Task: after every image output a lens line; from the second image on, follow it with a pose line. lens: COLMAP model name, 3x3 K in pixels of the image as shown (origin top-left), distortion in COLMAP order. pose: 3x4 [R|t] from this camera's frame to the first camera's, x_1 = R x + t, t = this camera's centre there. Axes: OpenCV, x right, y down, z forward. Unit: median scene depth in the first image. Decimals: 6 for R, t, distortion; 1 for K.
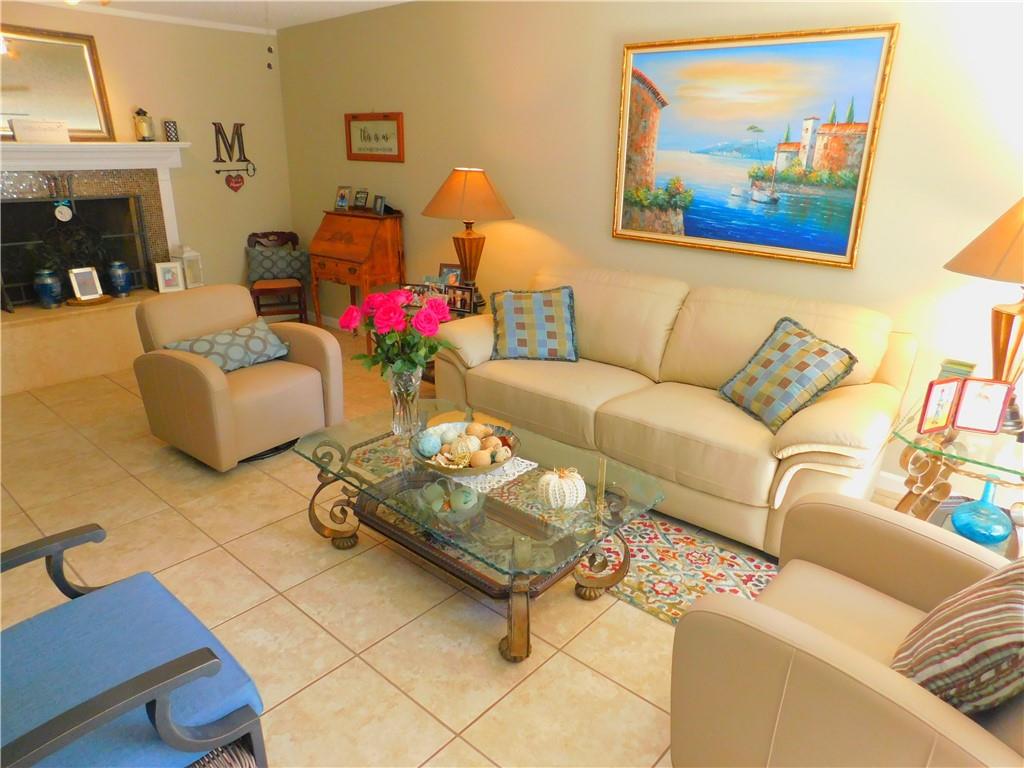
lens RADIAL K [[676.2, 0, 512.0], [0, 676.2, 384.0], [0, 0, 1]] dist [-0.091506, 0.068267]
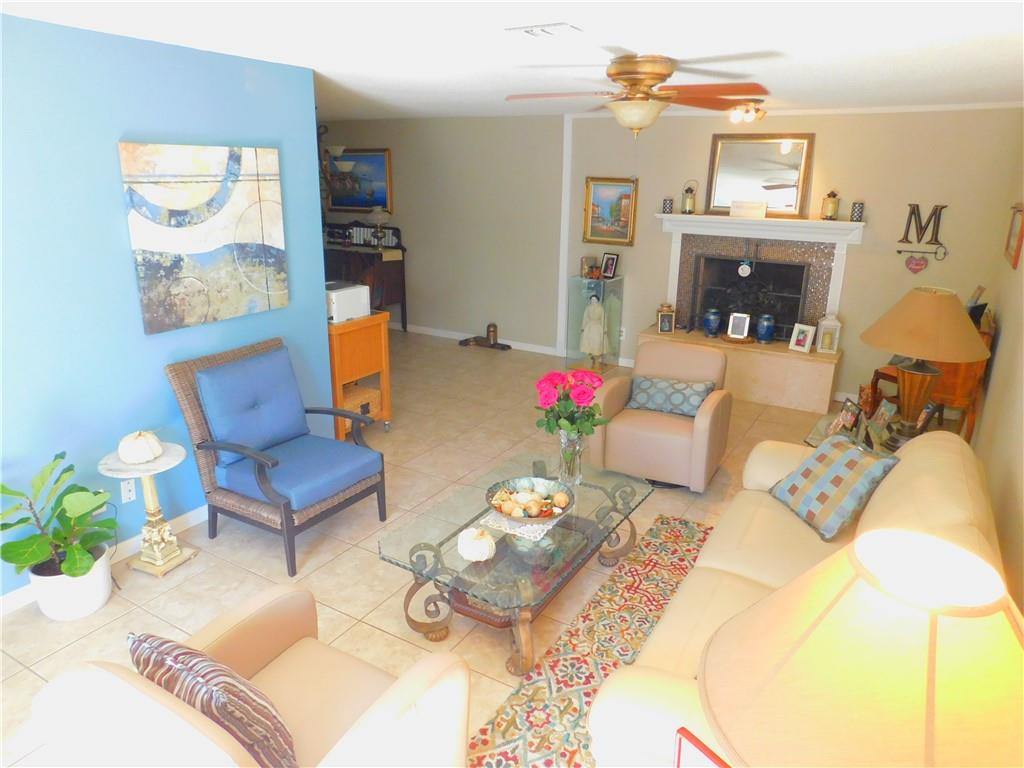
lens RADIAL K [[681.9, 0, 516.6], [0, 681.9, 388.0], [0, 0, 1]] dist [-0.089296, 0.071839]
pose [[0.173619, 0.288626, -0.941569, 0.515292], [-0.333152, 0.916933, 0.219644, -0.178387], [0.926751, 0.275551, 0.255353, 0.292370]]
